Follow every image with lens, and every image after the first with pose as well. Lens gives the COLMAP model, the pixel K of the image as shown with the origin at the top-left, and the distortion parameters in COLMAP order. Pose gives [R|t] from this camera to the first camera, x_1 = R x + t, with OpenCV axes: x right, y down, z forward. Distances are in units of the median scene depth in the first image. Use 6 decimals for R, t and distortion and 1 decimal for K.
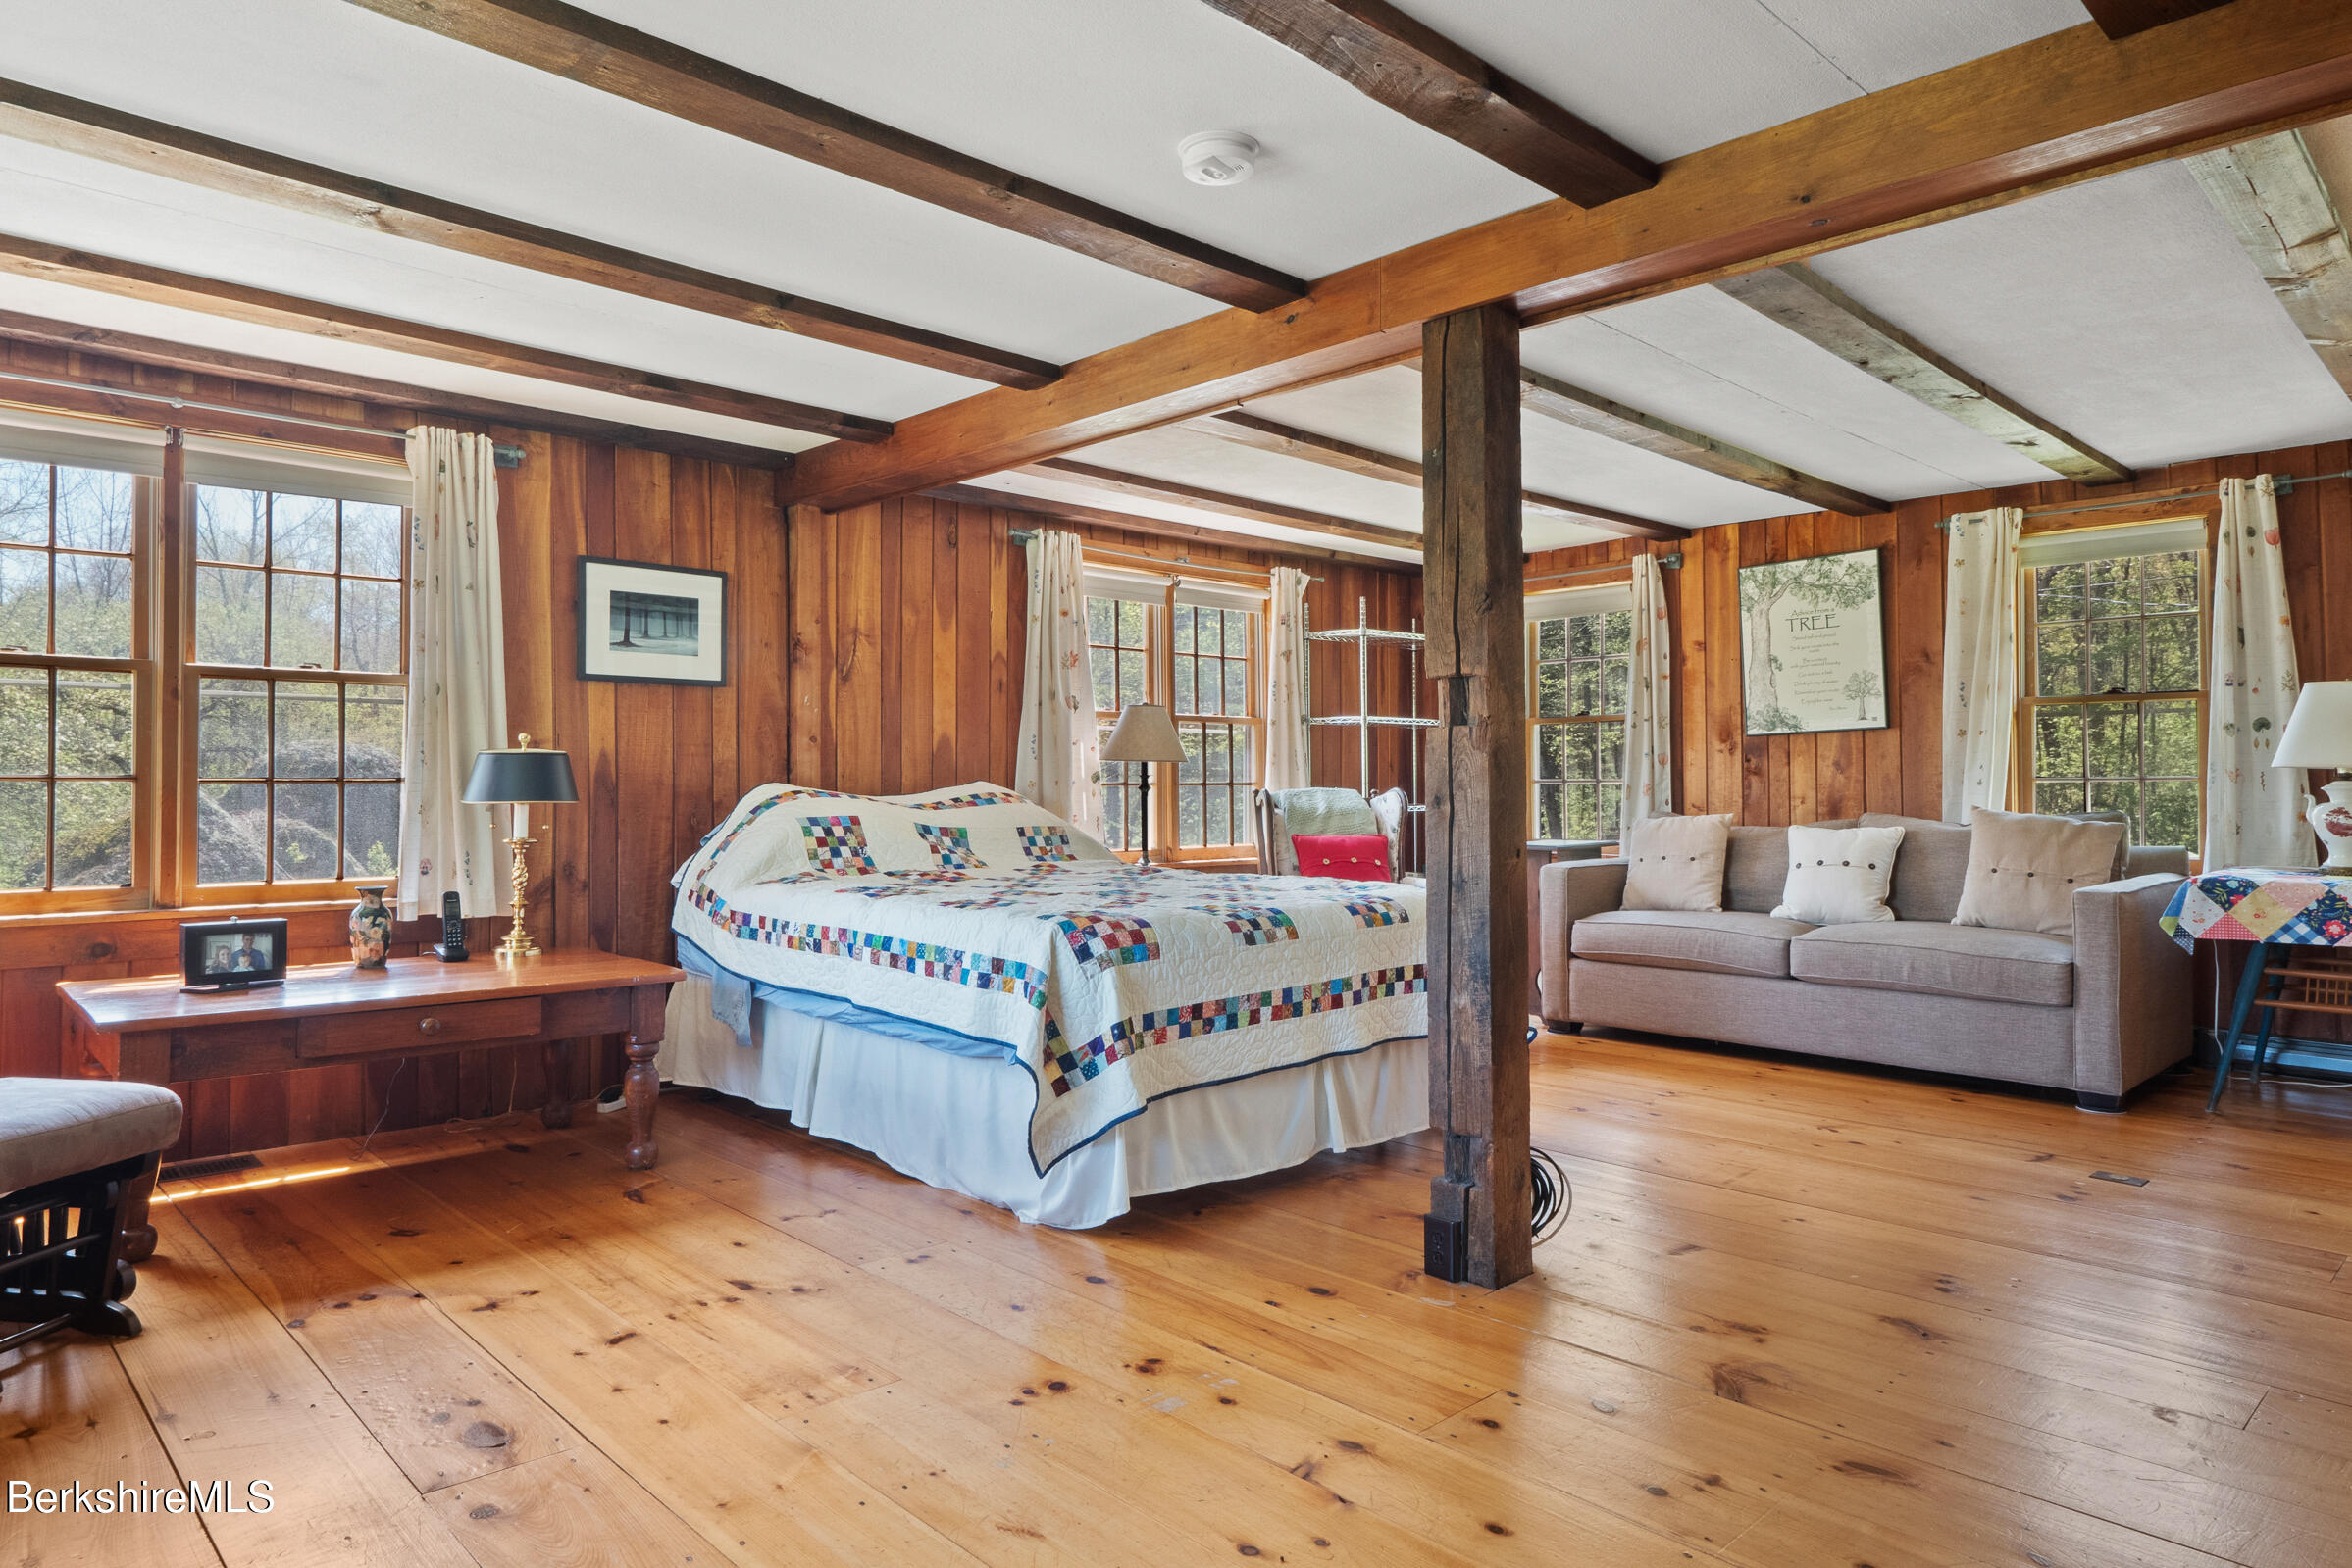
lens RADIAL K [[1363.6, 0, 1180.9], [0, 1363.6, 786.3], [0, 0, 1]] dist [-0.008636, -0.000319]
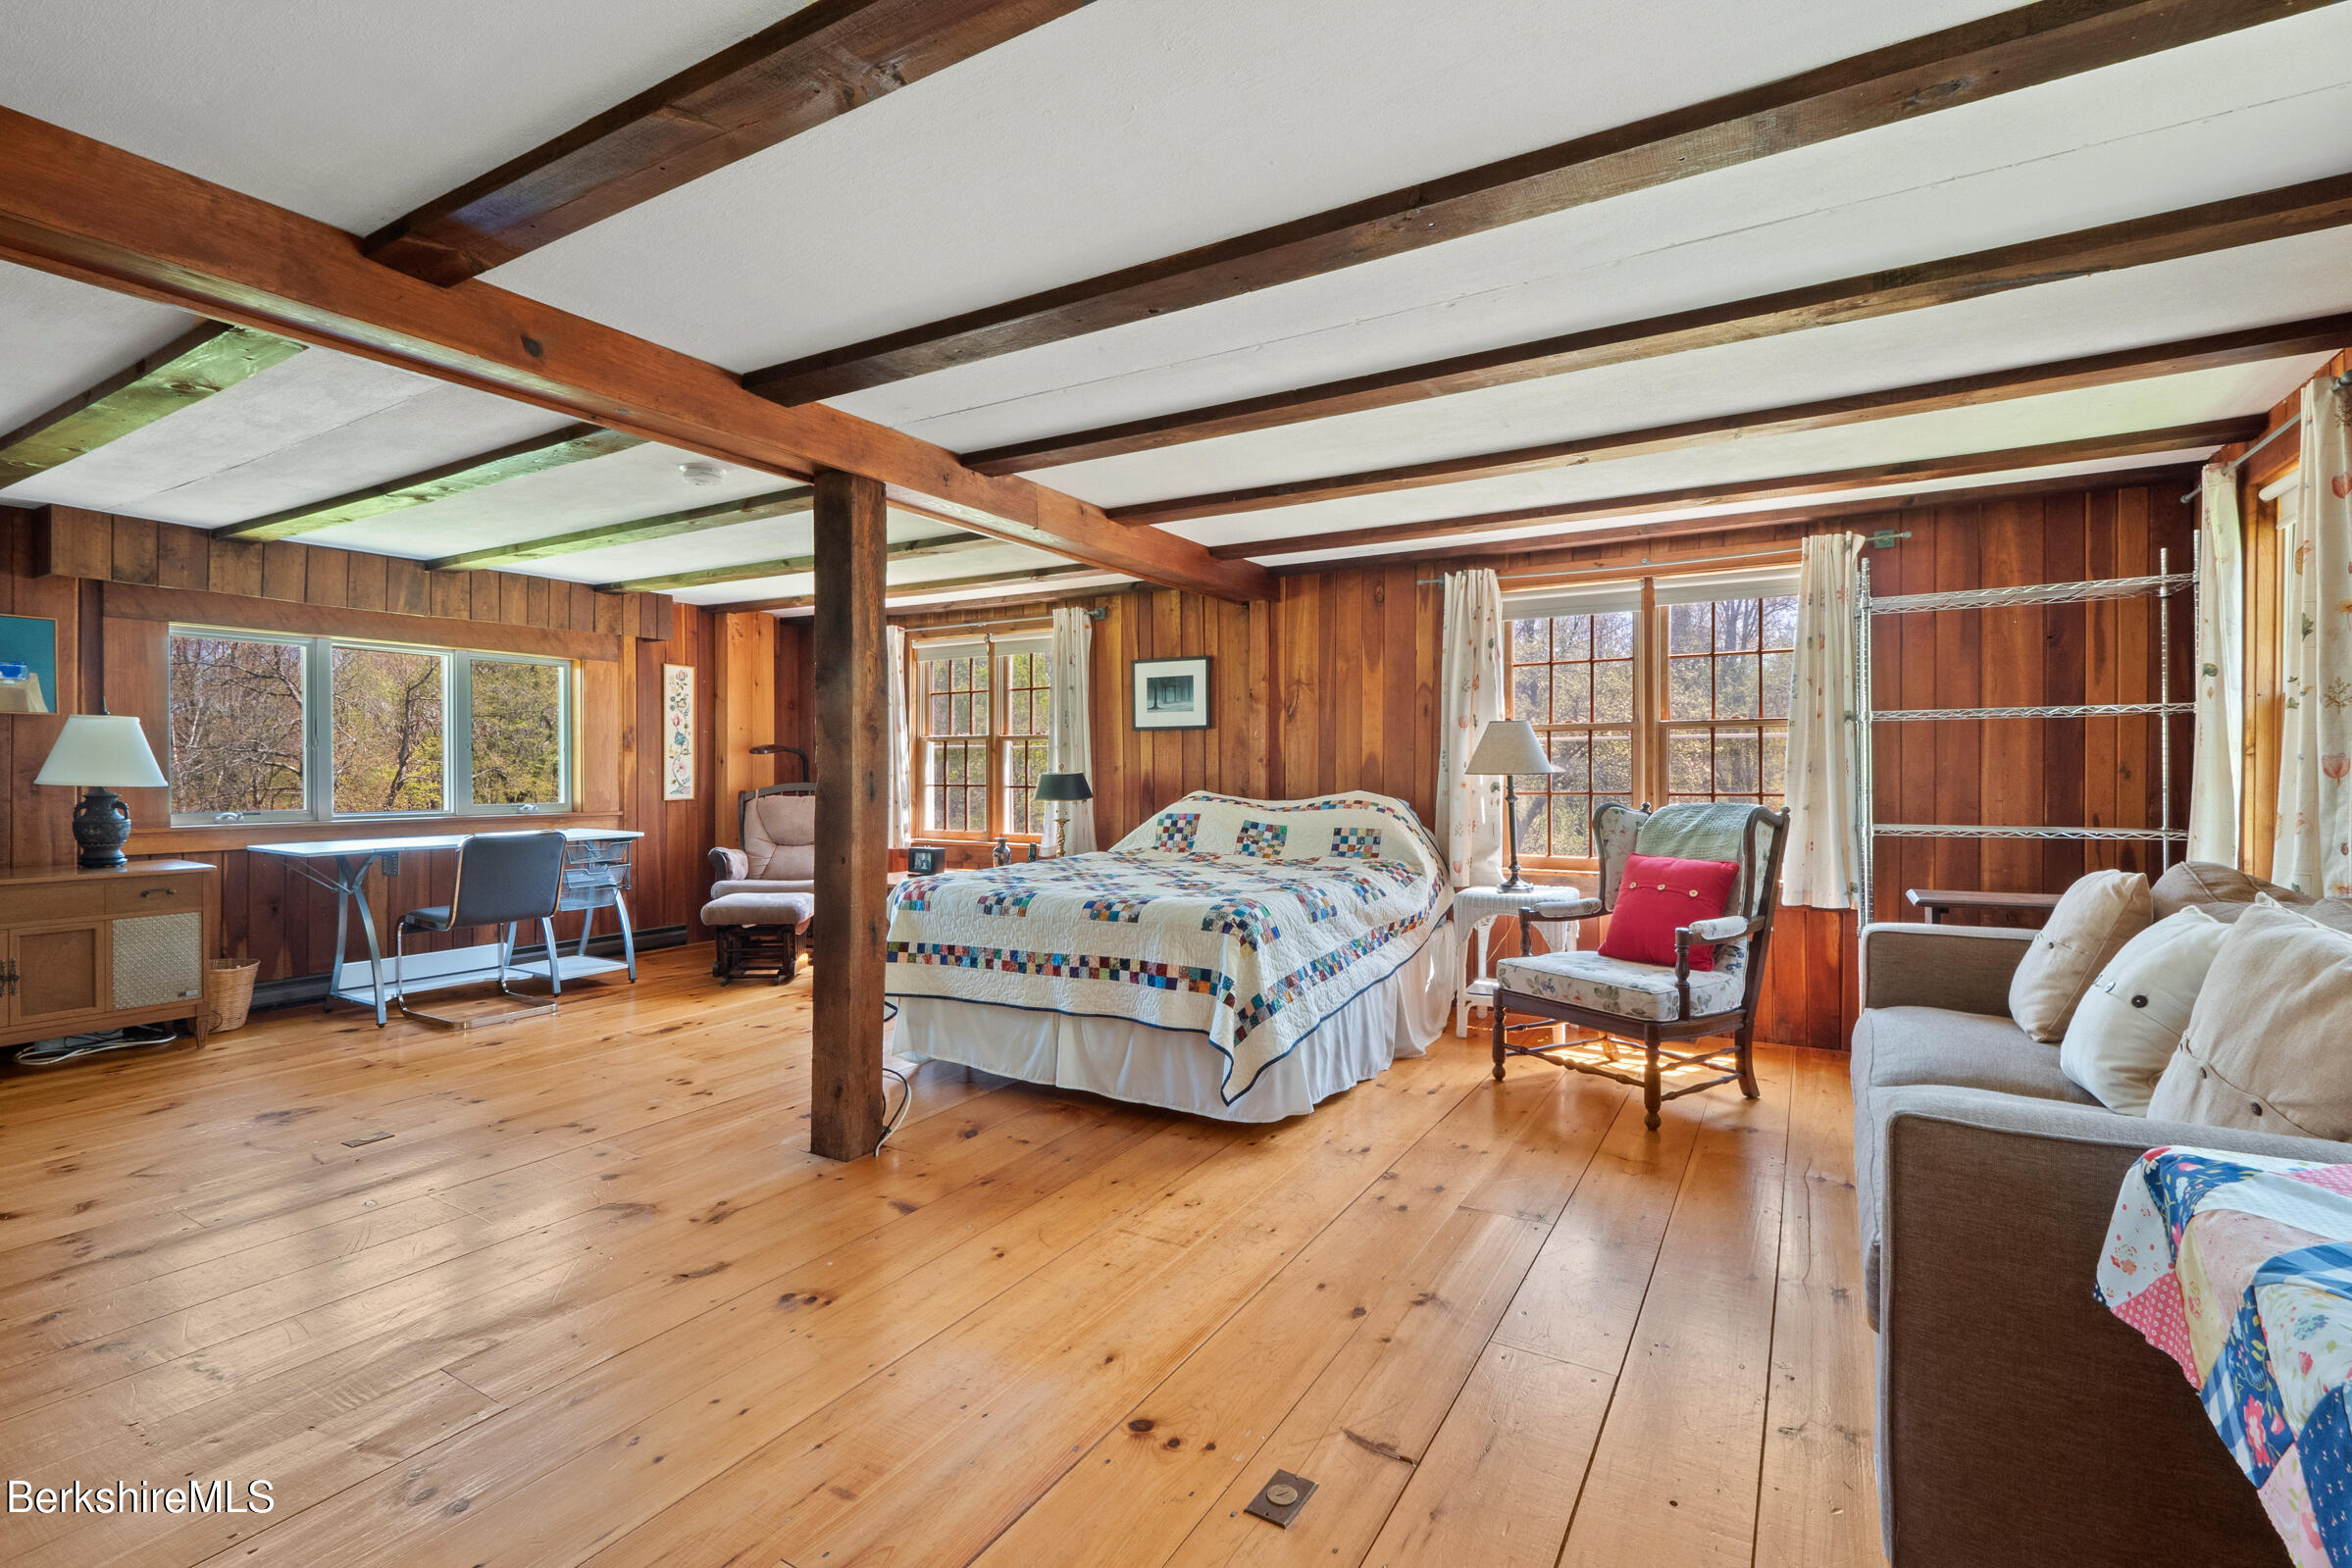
lens RADIAL K [[1079.8, 0, 1178.3], [0, 1079.8, 779.0], [0, 0, 1]] dist [0.001613, -0.000467]
pose [[0.270724, 0.006886, -0.962632, 0.903081], [0.002277, 0.999967, 0.007794, -0.026250], [0.962654, -0.004302, 0.270699, 0.661285]]
